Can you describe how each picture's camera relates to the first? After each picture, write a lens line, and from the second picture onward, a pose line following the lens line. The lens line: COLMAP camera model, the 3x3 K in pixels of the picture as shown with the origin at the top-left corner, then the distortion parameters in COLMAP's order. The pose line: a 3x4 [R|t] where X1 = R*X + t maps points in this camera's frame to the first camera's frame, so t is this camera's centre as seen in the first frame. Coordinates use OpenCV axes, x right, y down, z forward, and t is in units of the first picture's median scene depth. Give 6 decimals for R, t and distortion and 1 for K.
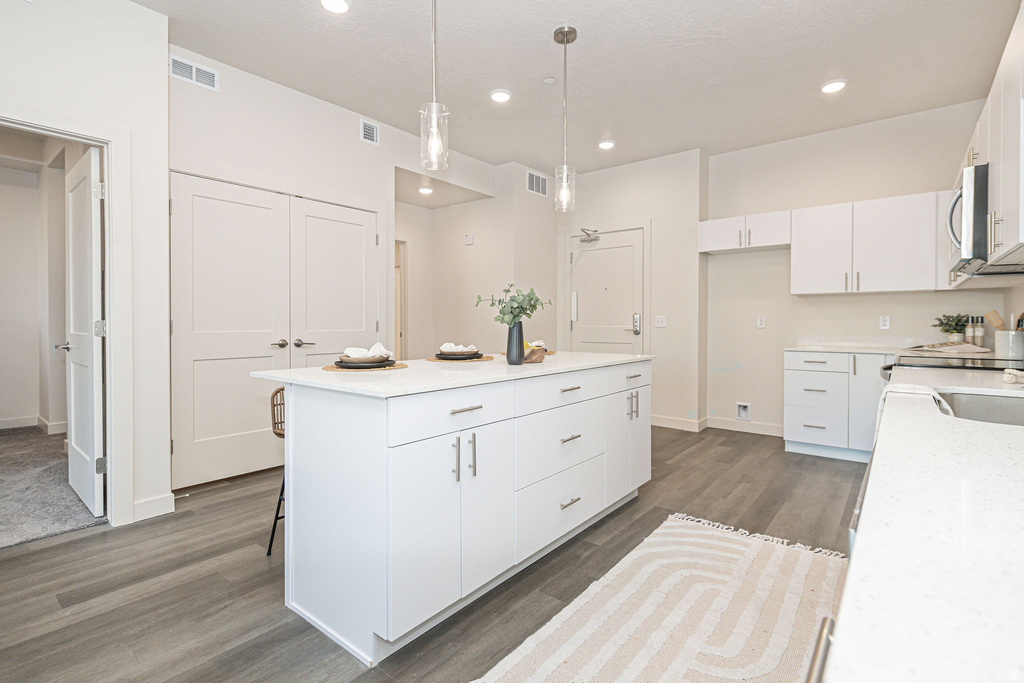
lens RADIAL K [[479.8, 0, 522.0], [0, 479.8, 327.3], [0, 0, 1]] dist [-0.000231, -0.000114]
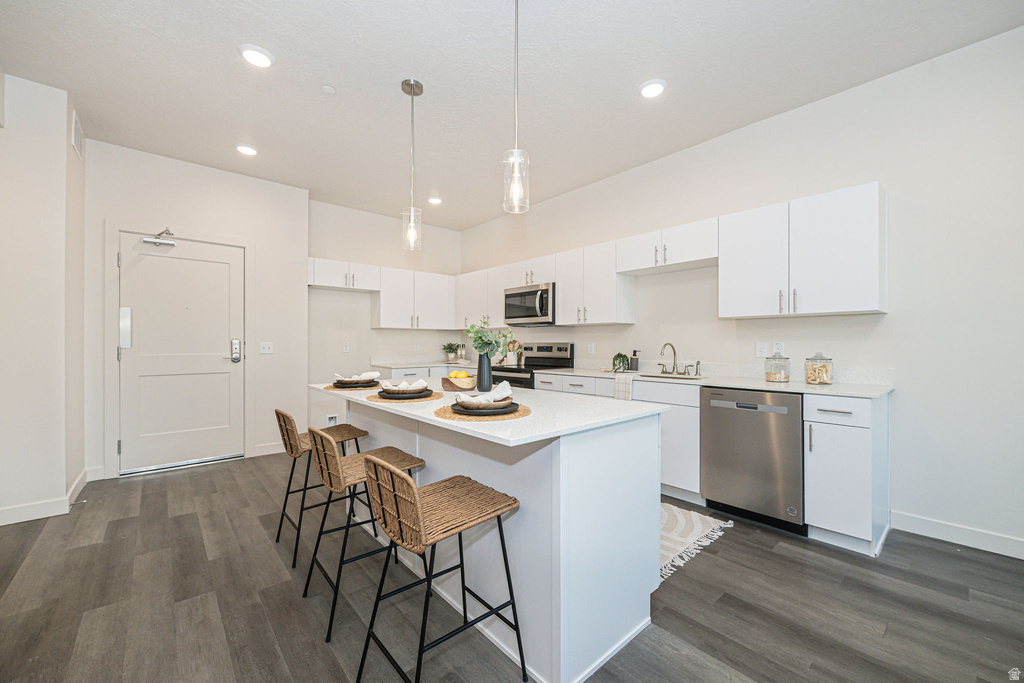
lens RADIAL K [[409.7, 0, 516.2], [0, 409.7, 344.0], [0, 0, 1]] dist [-0.001750, -0.000608]
pose [[0.179042, -0.004218, 0.983832, -0.772534], [0.008526, 0.999960, 0.002736, -0.031837], [-0.983805, 0.007899, 0.179071, 0.607433]]
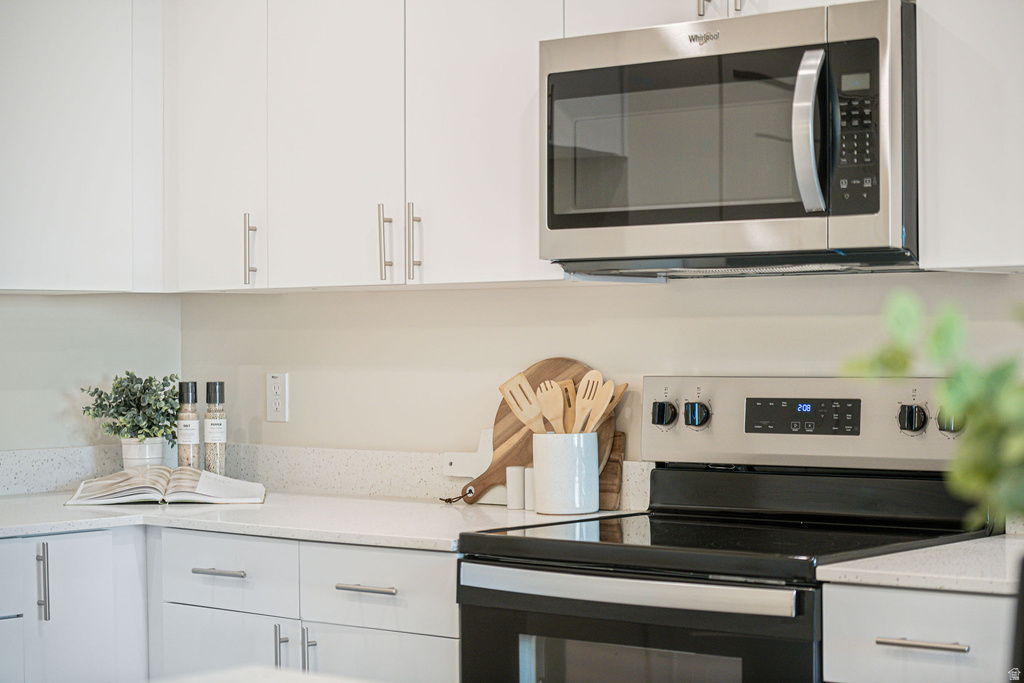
lens RADIAL K [[2055.5, 0, 512.0], [0, 2055.5, 341.5], [0, 0, 1]] dist [-0.071730, -0.161130]
pose [[0.048877, -0.003031, 0.998800, -0.467258], [0.014887, 0.999887, 0.002306, -0.059796], [-0.998694, 0.014756, 0.048917, 0.906268]]
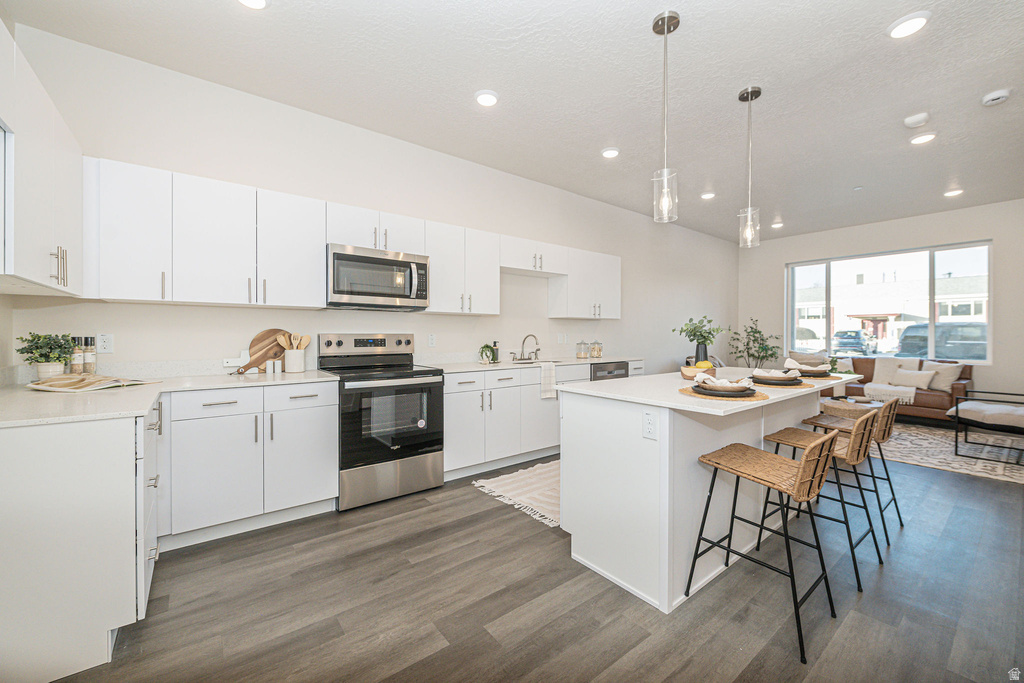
lens RADIAL K [[409.7, 0, 516.2], [0, 409.7, 344.0], [0, 0, 1]] dist [-0.001750, -0.000608]
pose [[-0.972246, -0.009954, 0.233750, 0.183385], [-0.002356, 0.999460, 0.032765, -0.041596], [-0.233950, 0.031305, -0.971744, 1.797171]]
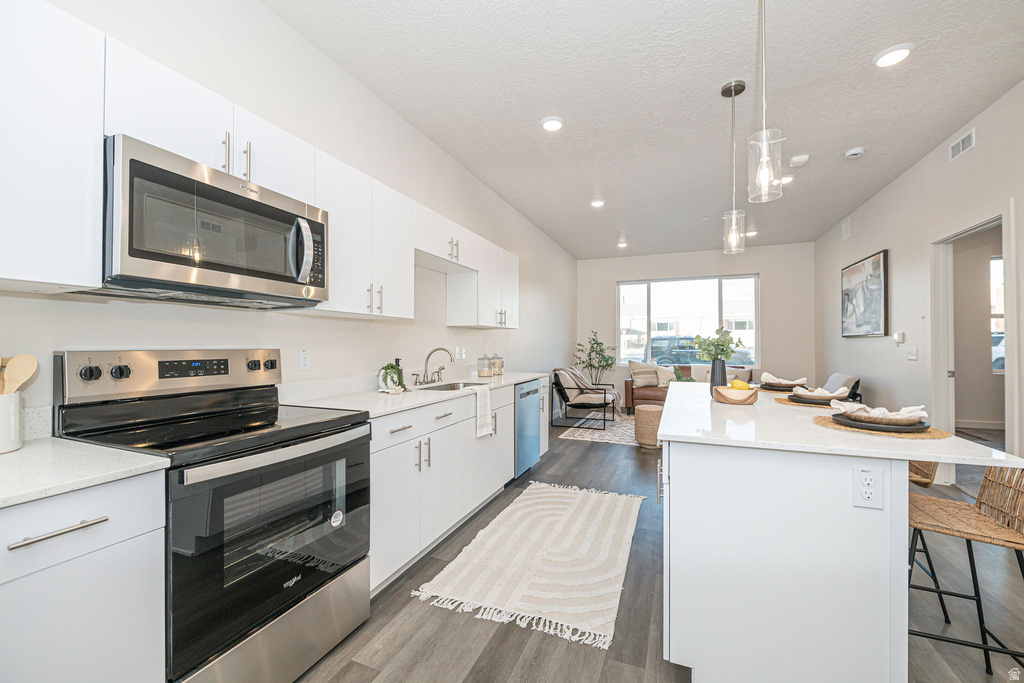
lens RADIAL K [[409.7, 0, 516.2], [0, 409.7, 344.0], [0, 0, 1]] dist [-0.001750, -0.000608]
pose [[-0.958400, -0.001394, -0.285425, 0.583715], [-0.002811, 0.999986, 0.004556, -0.043410], [0.285415, 0.005168, -0.958390, 1.447571]]
